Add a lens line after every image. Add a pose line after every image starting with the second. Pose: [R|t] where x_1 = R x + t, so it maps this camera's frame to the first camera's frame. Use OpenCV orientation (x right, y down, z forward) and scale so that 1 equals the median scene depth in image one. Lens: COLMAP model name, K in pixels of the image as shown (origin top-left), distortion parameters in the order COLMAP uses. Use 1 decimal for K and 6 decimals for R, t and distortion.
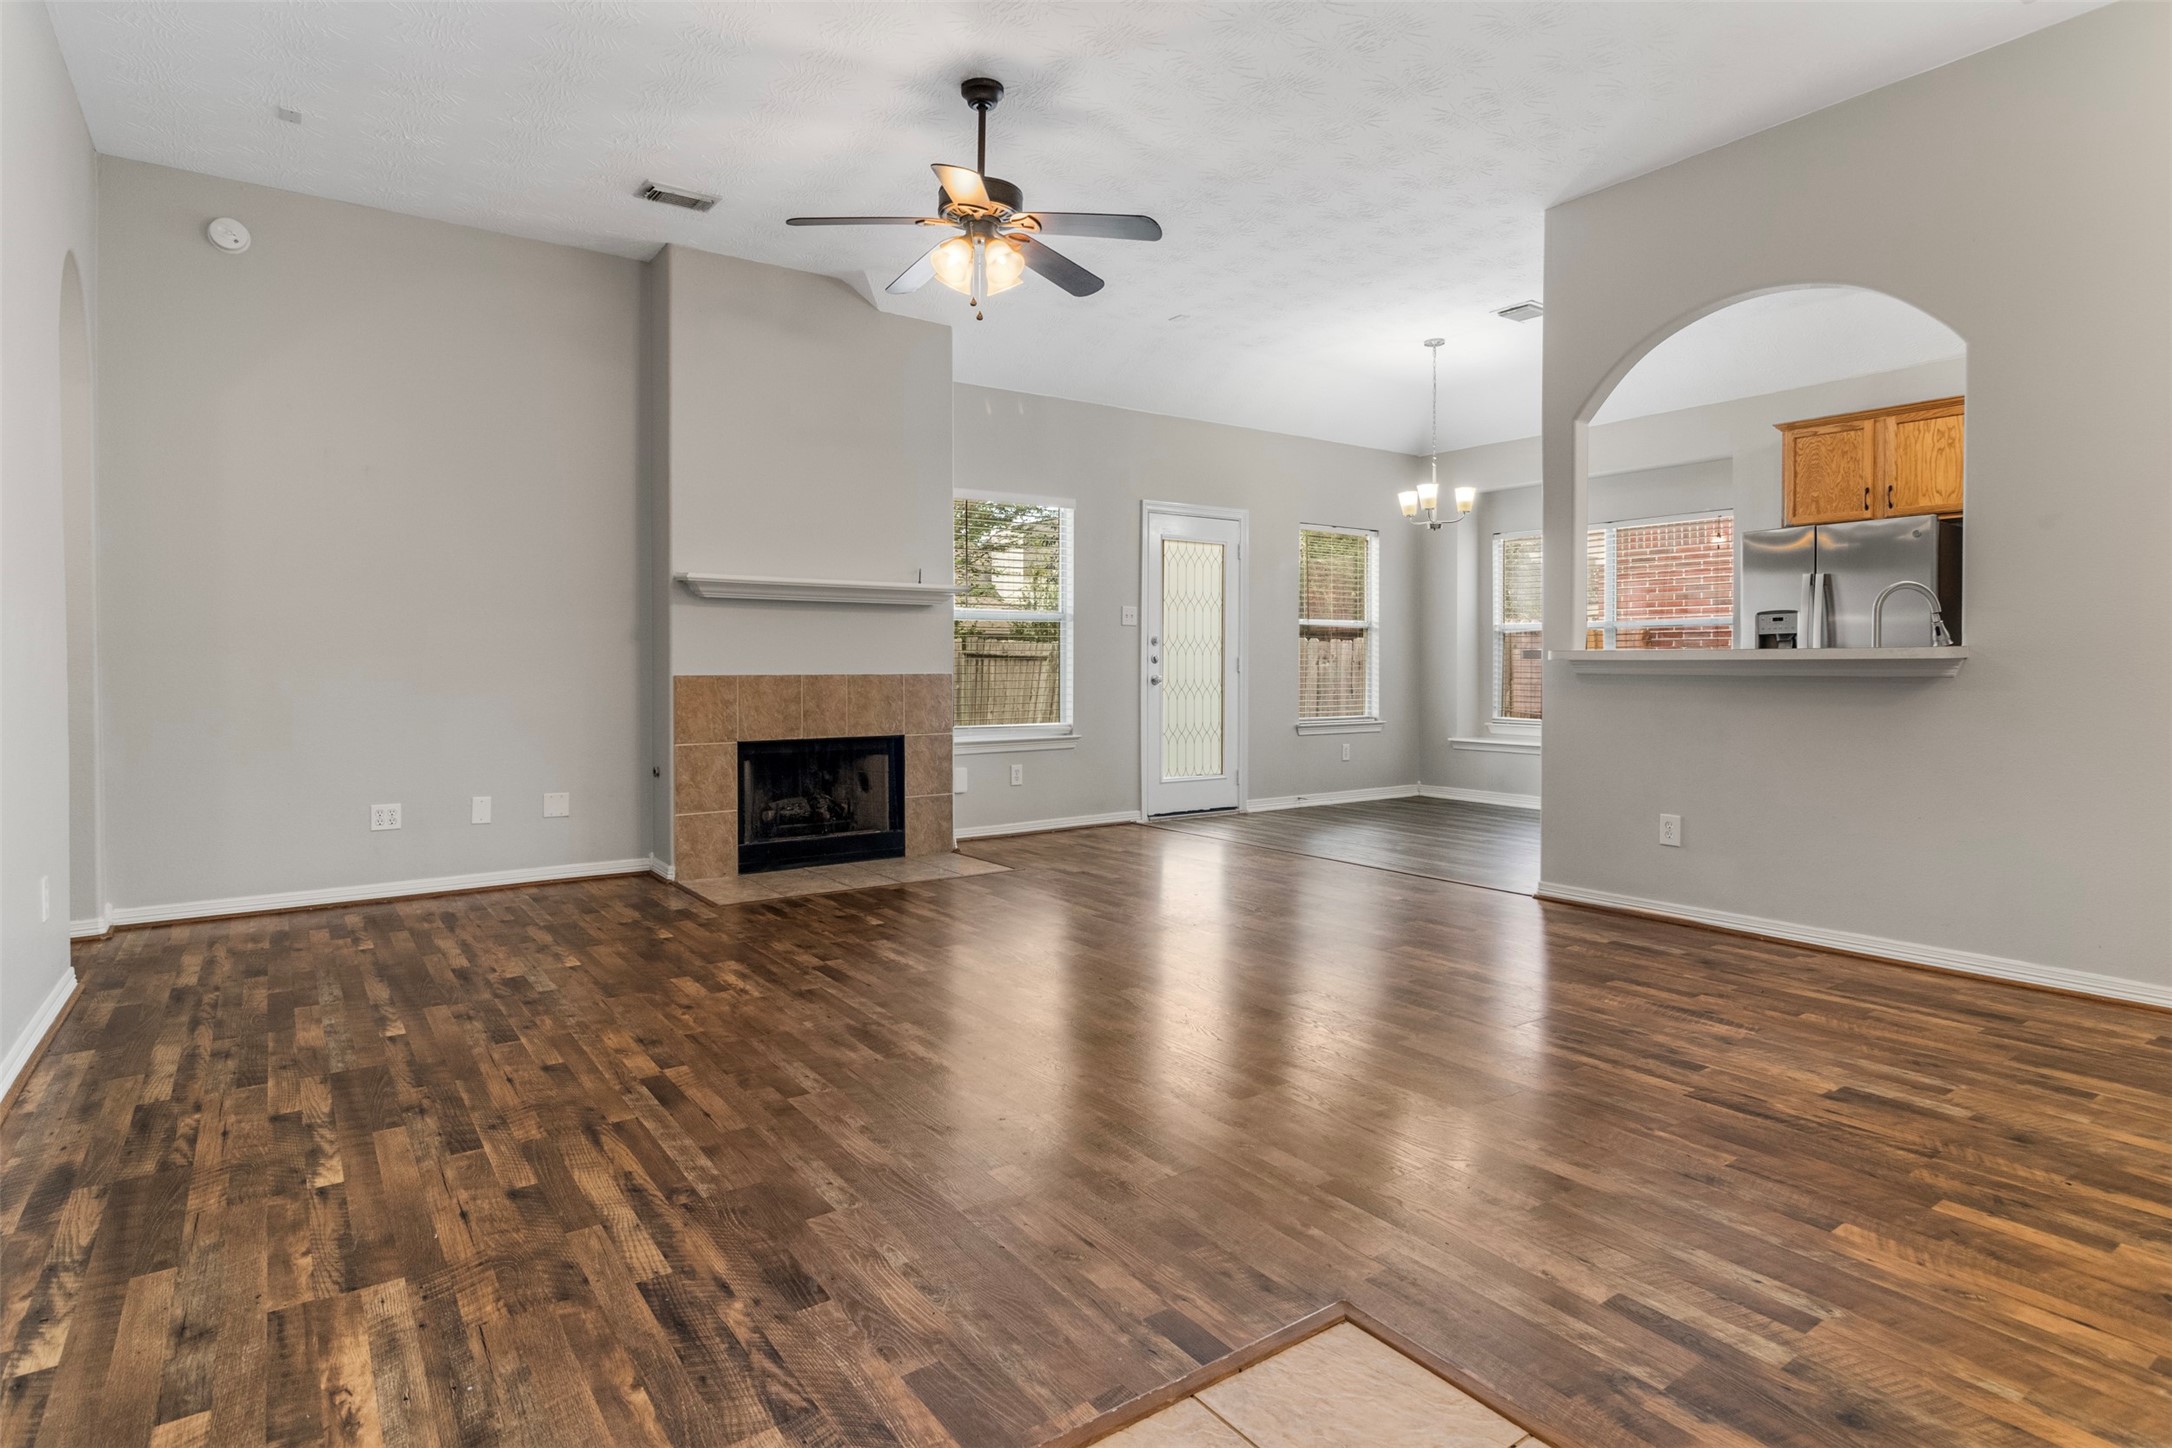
lens RADIAL K [[1132.7, 0, 1063.0], [0, 1132.7, 683.8], [0, 0, 1]] dist [-0.000001, -0.000292]
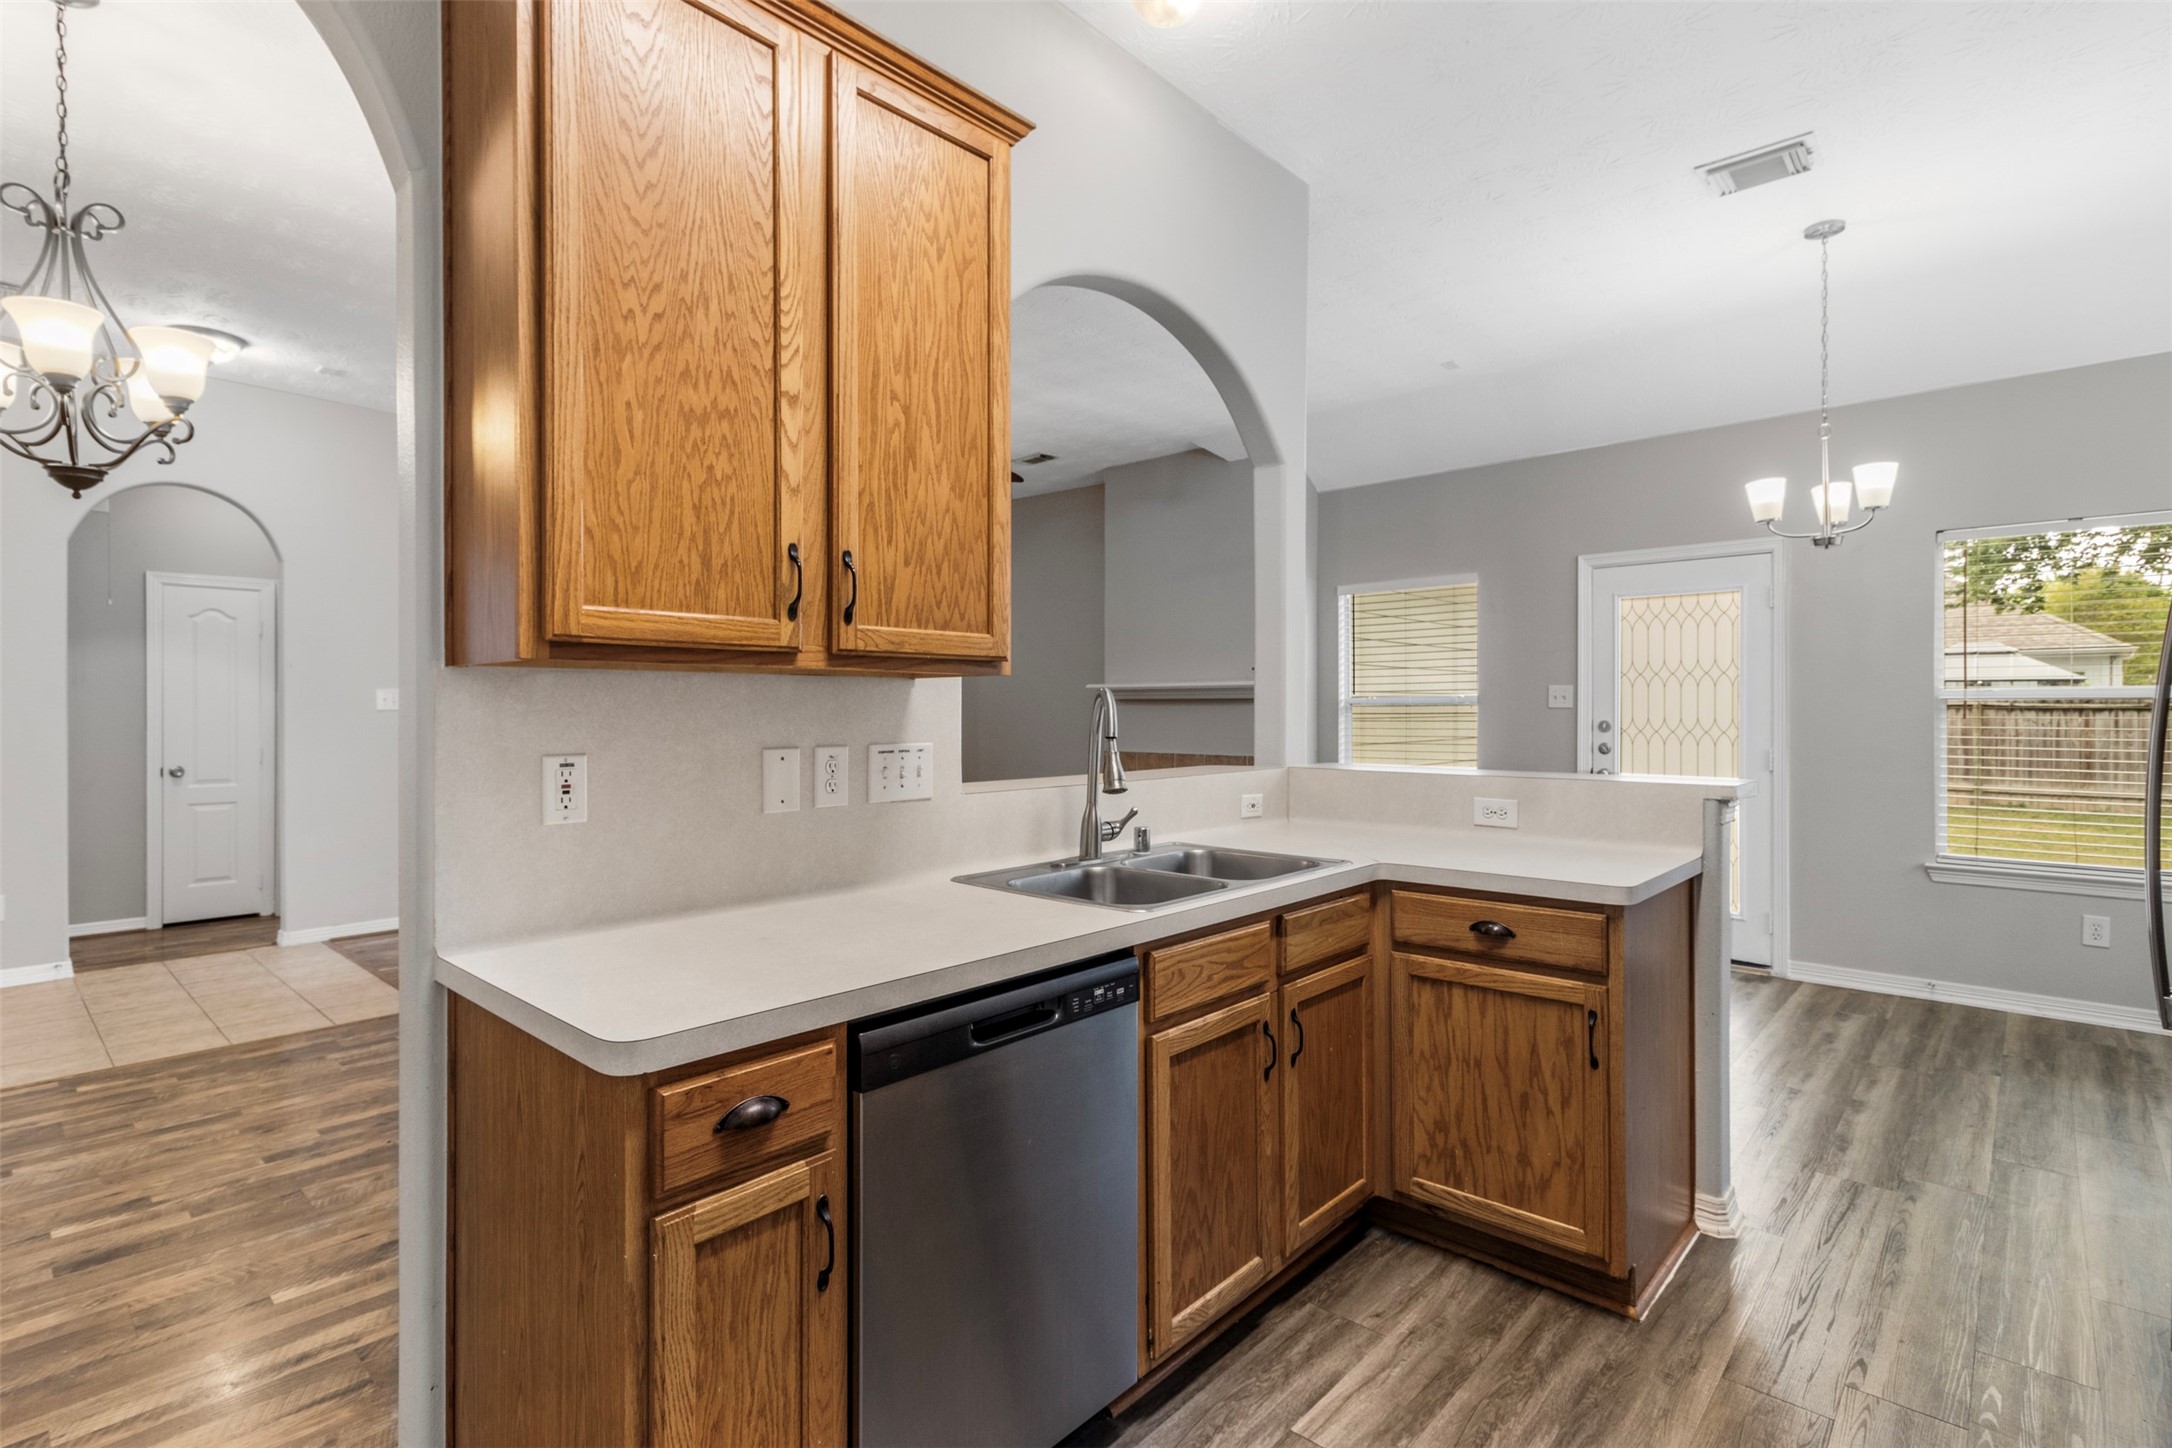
lens RADIAL K [[1041.0, 0, 1078.6], [0, 1041.0, 712.4], [0, 0, 1]] dist [0.002374, 0.000302]
pose [[0.213773, 0.003125, -0.976878, 1.007040], [-0.015409, 0.999881, -0.000173, -0.058075], [0.976762, 0.015090, 0.213796, 0.659053]]
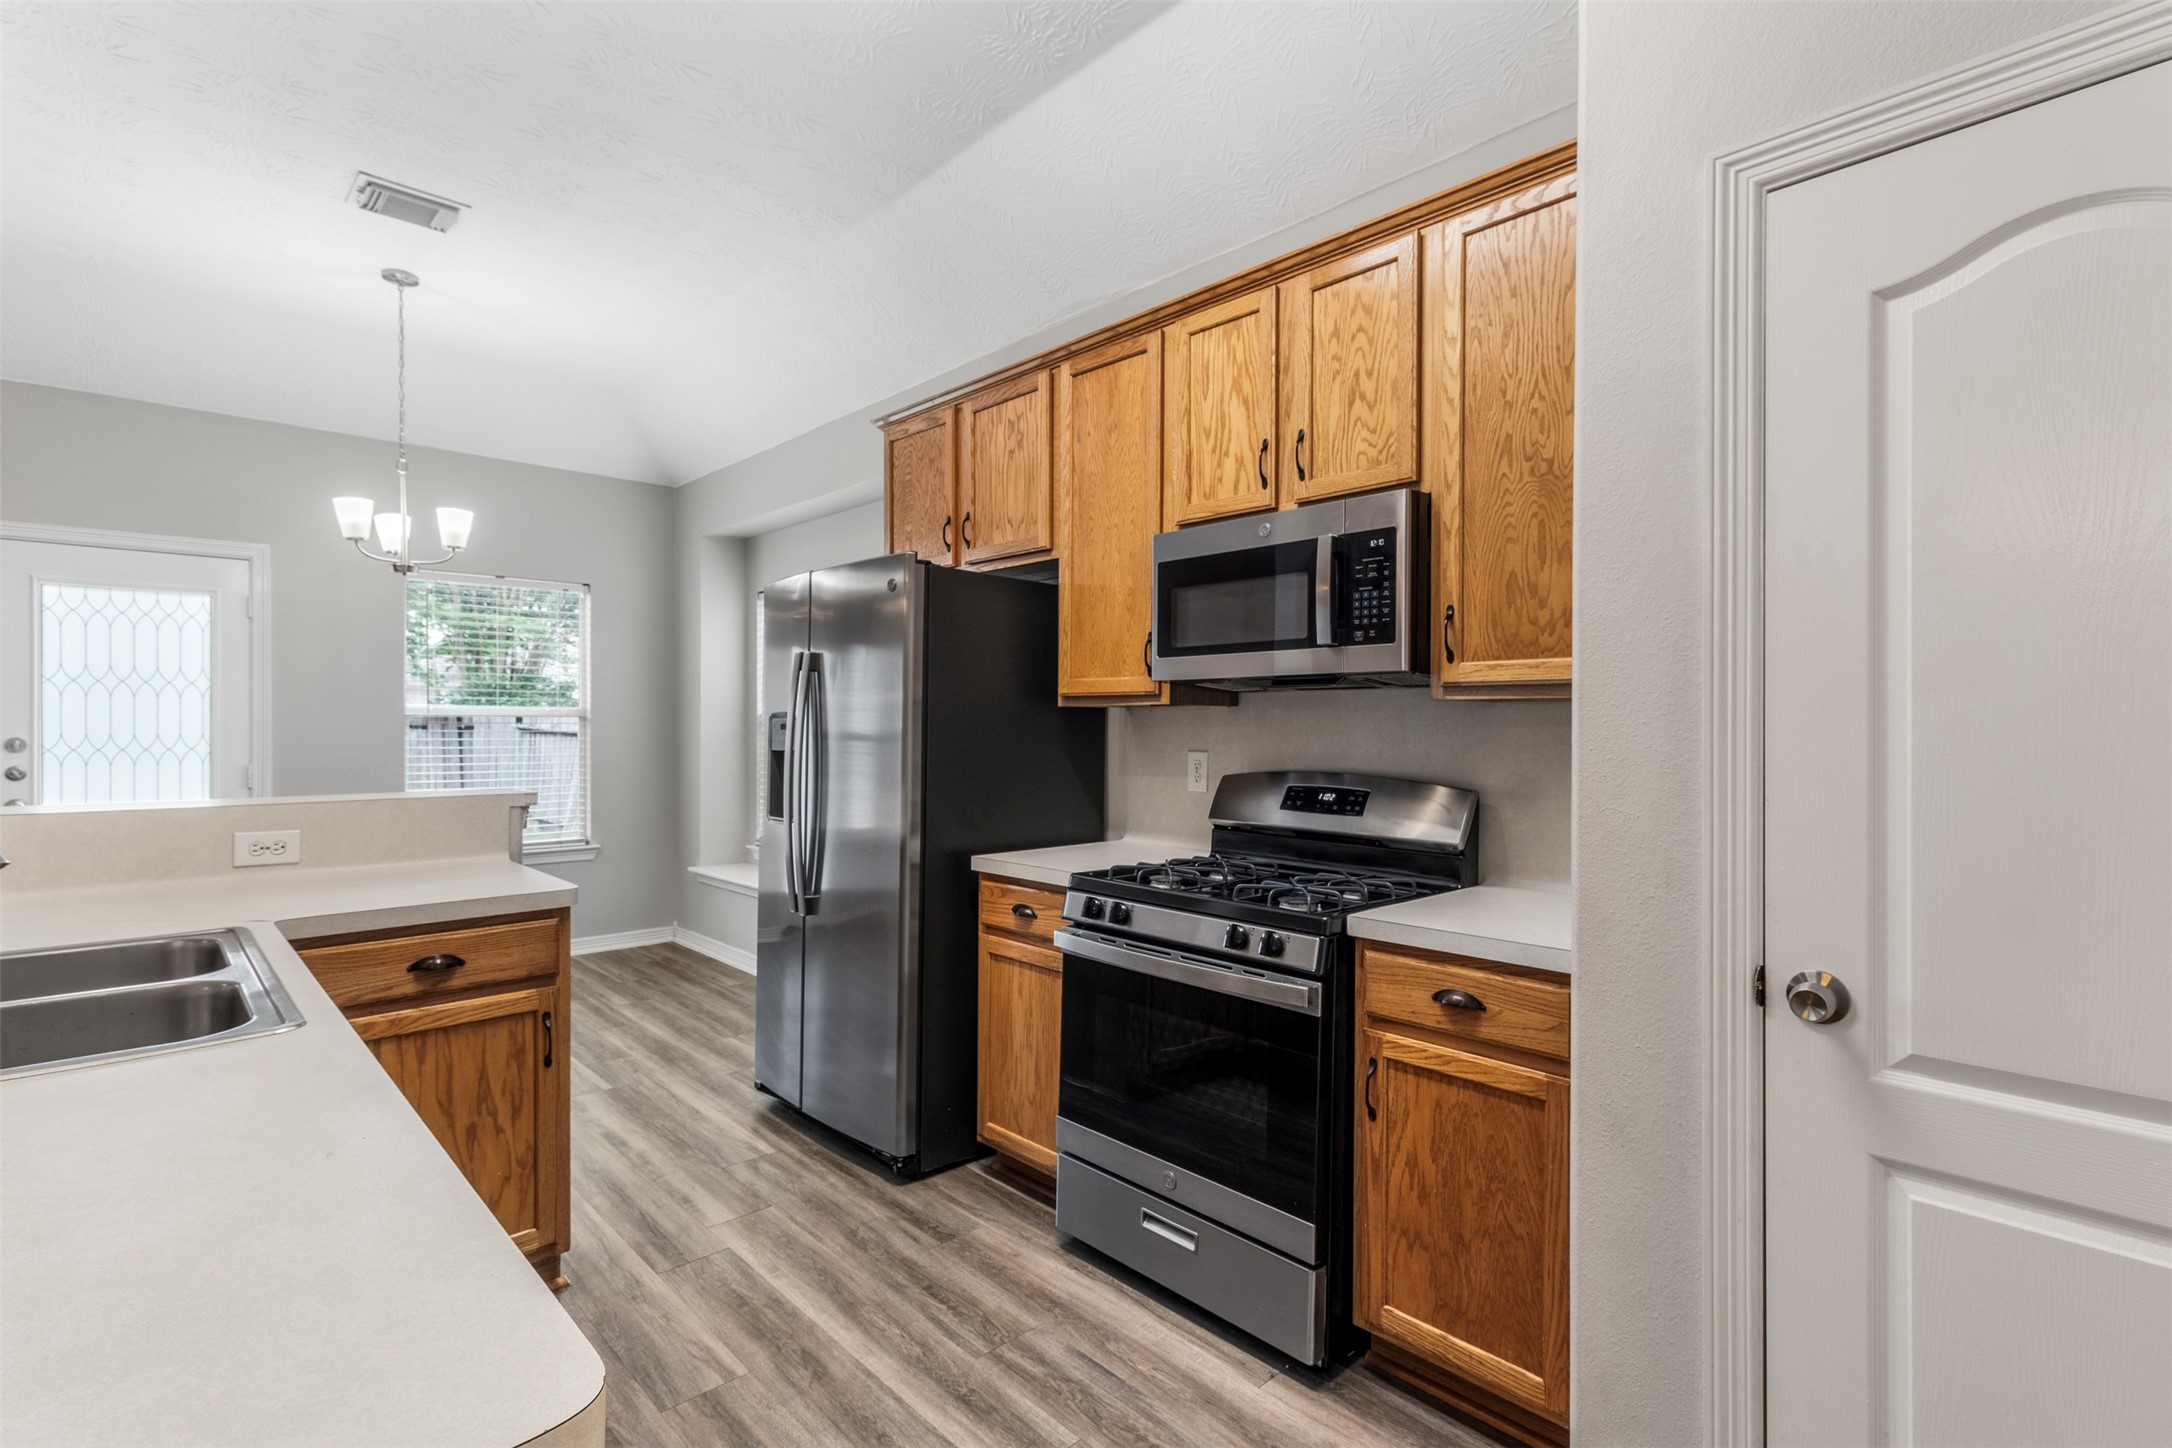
lens RADIAL K [[1011.4, 0, 1080.3], [0, 1011.4, 730.9], [0, 0, 1]] dist [0.002270, 0.000488]
pose [[0.990084, 0.002185, 0.140459, 0.811563], [-0.000824, 0.999952, -0.009746, -0.056129], [-0.140474, 0.009534, 0.990038, 0.502484]]
